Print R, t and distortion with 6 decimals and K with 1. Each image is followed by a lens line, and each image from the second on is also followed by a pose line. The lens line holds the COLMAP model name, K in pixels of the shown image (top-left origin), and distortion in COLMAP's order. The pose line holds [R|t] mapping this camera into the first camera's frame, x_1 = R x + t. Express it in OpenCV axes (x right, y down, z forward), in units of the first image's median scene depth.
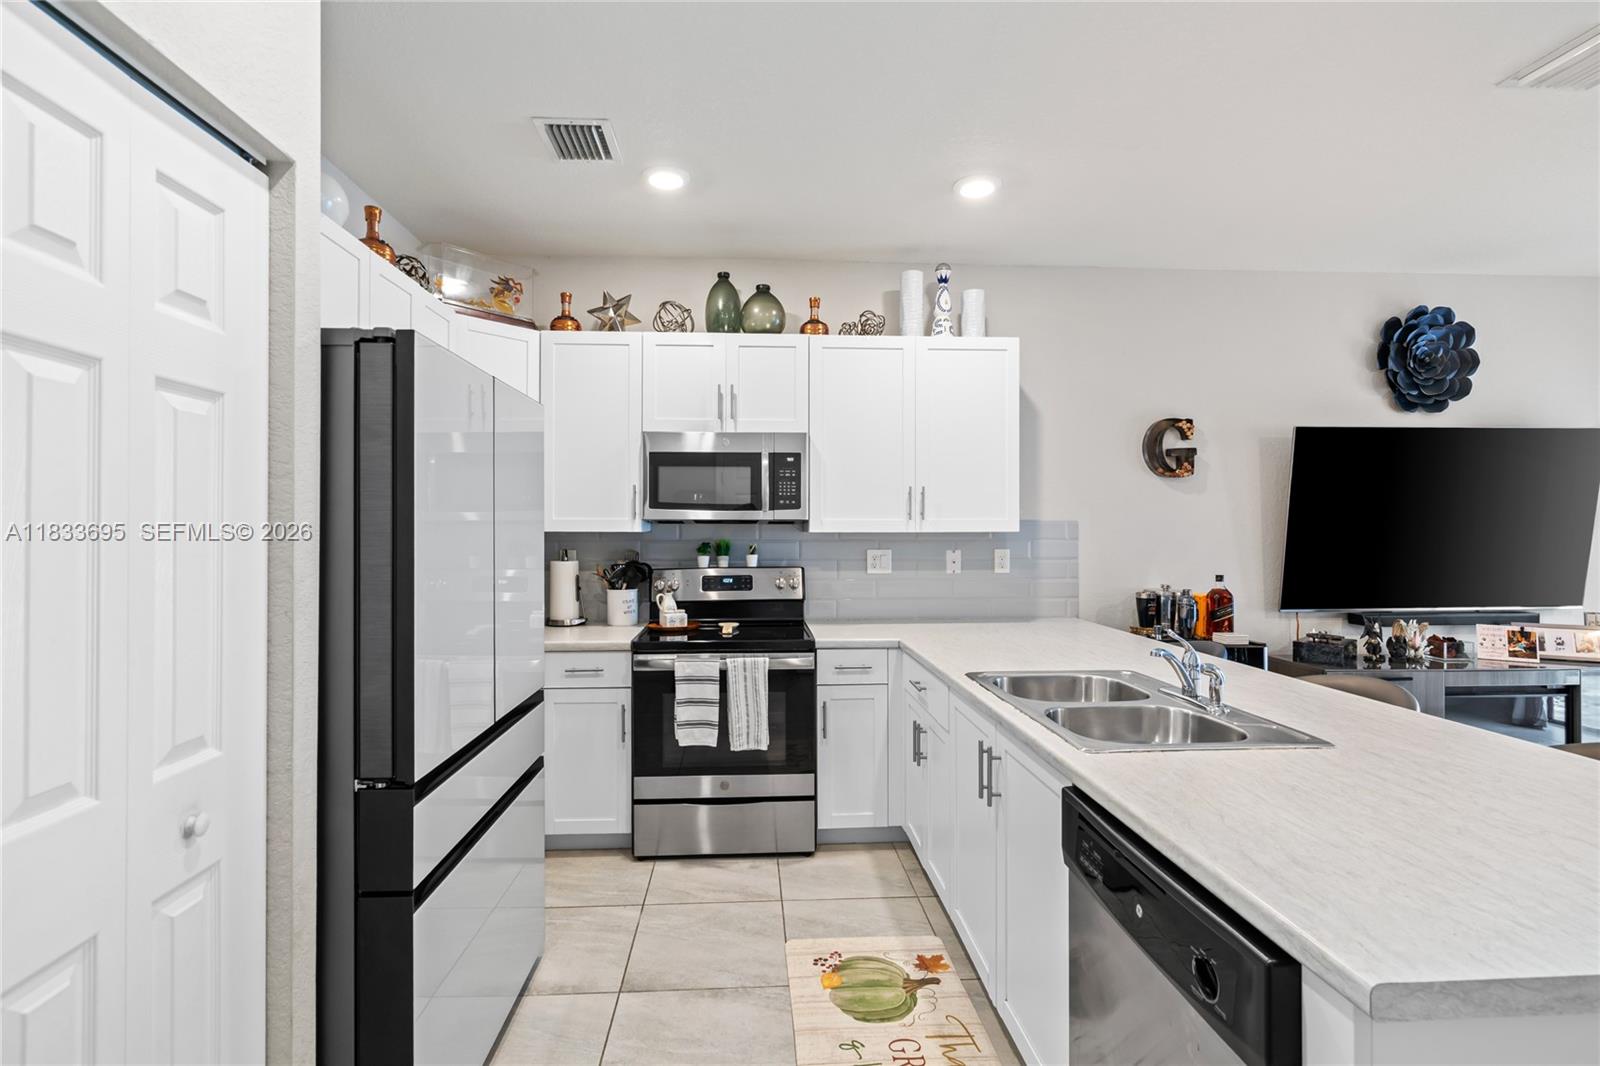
lens RADIAL K [[736.1, 0, 794.6], [0, 736.1, 525.2], [0, 0, 1]] dist [0.003427, 0.000454]
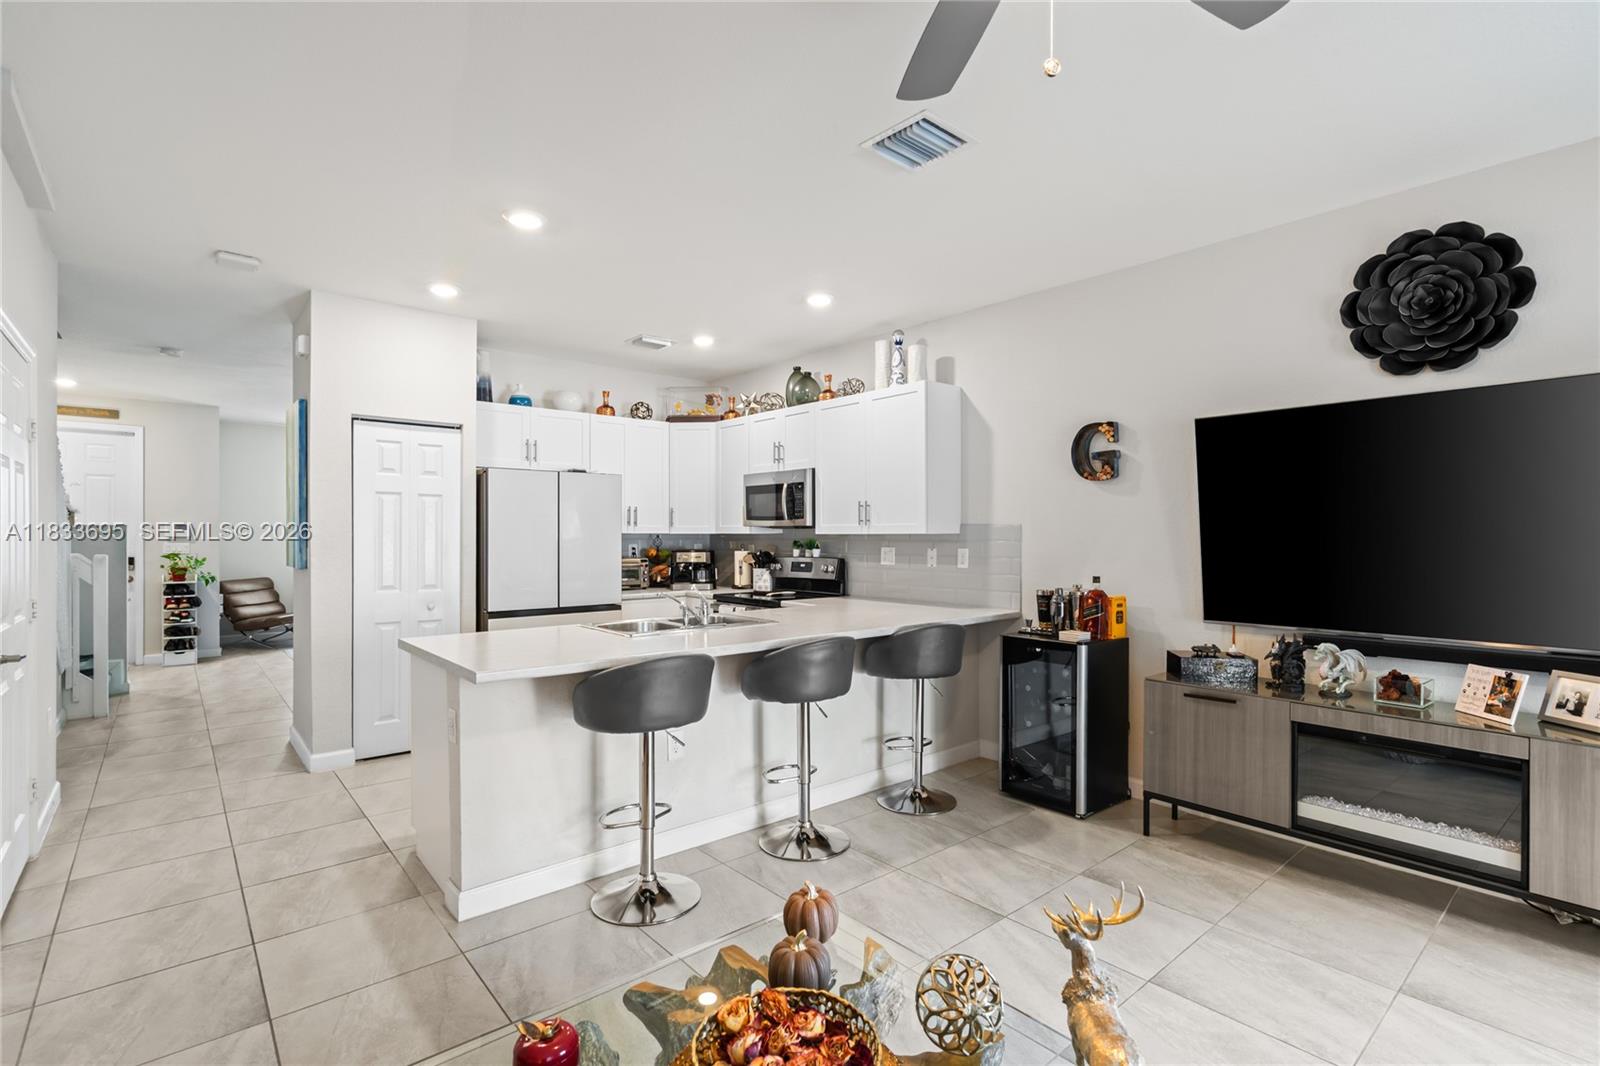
lens RADIAL K [[754.3, 0, 815.4], [0, 754.3, 538.5], [0, 0, 1]] dist [-0.003031, 0.000234]
pose [[0.604680, 0.005203, -0.796452, 1.224504], [0.001668, 0.999968, 0.007799, 0.006951], [0.796467, -0.006044, 0.604652, 0.064821]]
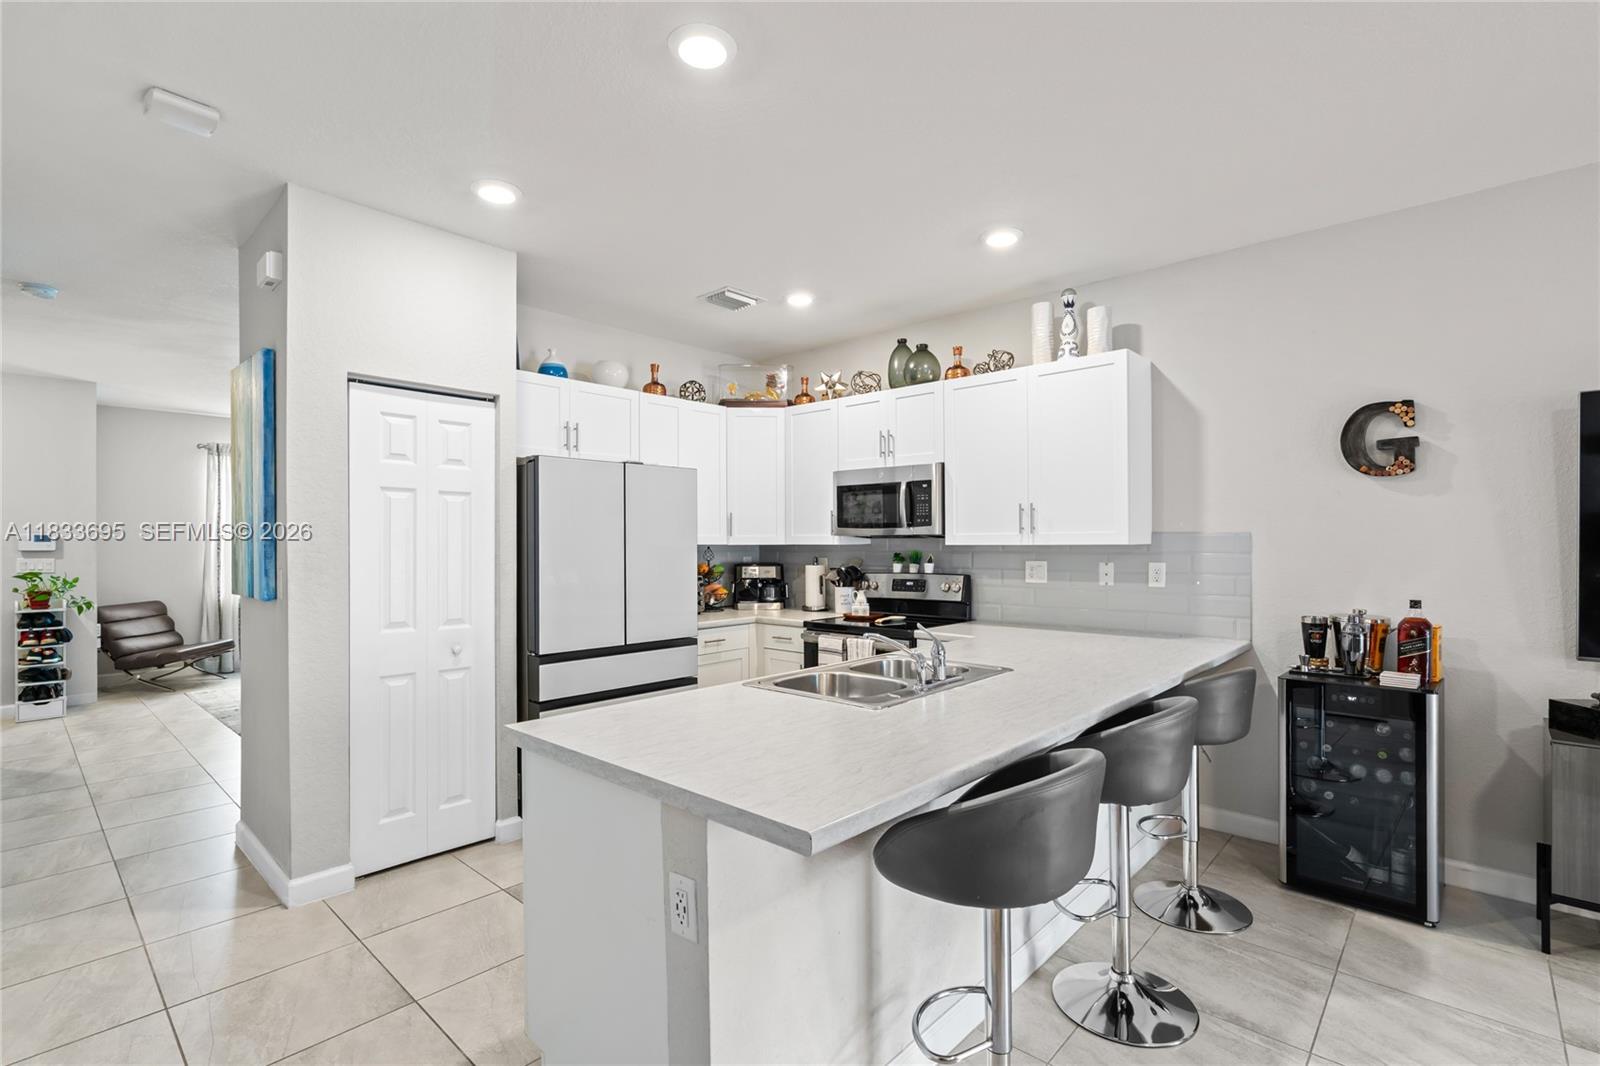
lens RADIAL K [[742.0, 0, 816.1], [0, 742.0, 544.9], [0, 0, 1]] dist [-0.002580, 0.000086]
pose [[0.697666, 0.000142, -0.716424, 0.727851], [0.004702, 0.999978, 0.004777, 0.002902], [0.716408, -0.006702, 0.697649, 0.001769]]
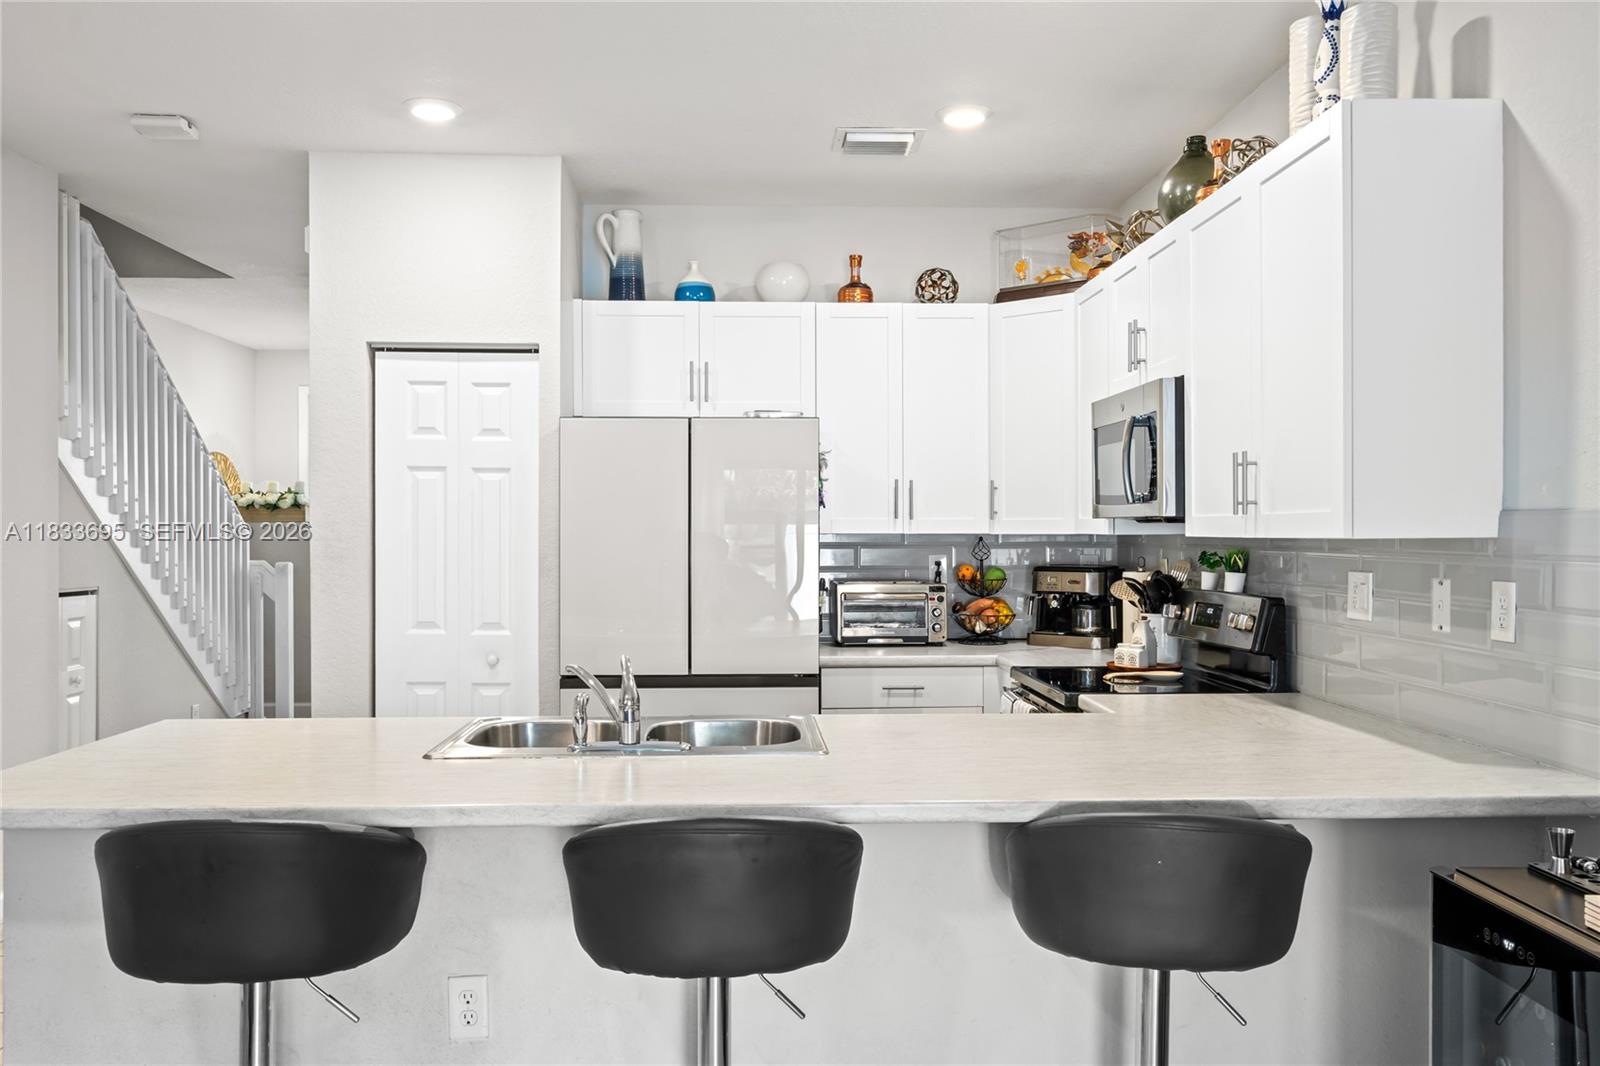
lens RADIAL K [[1319.9, 0, 803.8], [0, 1319.9, 541.2], [0, 0, 1]] dist [0.014278, -0.000583]
pose [[-0.022812, 0.008945, -0.999700, 1.109528], [0.003185, 0.999956, 0.008875, 0.002893], [0.999735, -0.002982, -0.022839, 0.692460]]
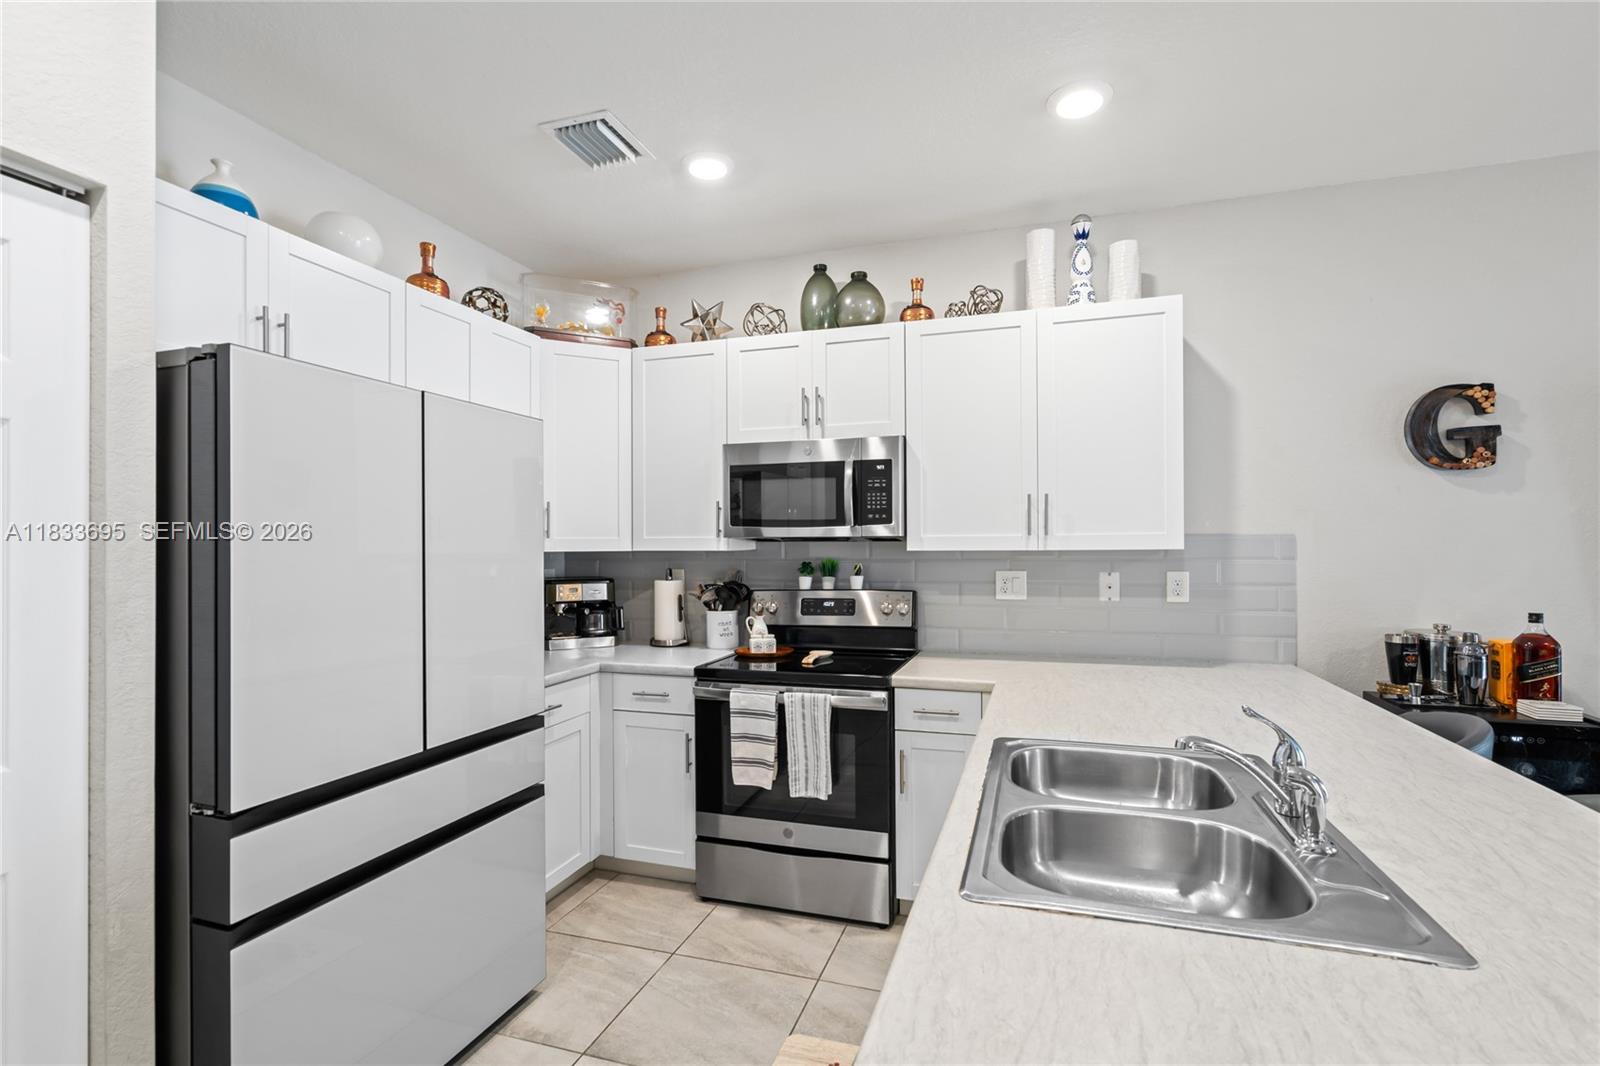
lens RADIAL K [[731.8, 0, 807.0], [0, 731.8, 544.9], [0, 0, 1]] dist [0.002133, 0.000395]
pose [[0.933195, -0.005219, -0.359332, 0.215023], [0.006338, 0.999978, 0.001937, 0.000509], [0.359314, -0.004085, 0.933208, 0.153504]]
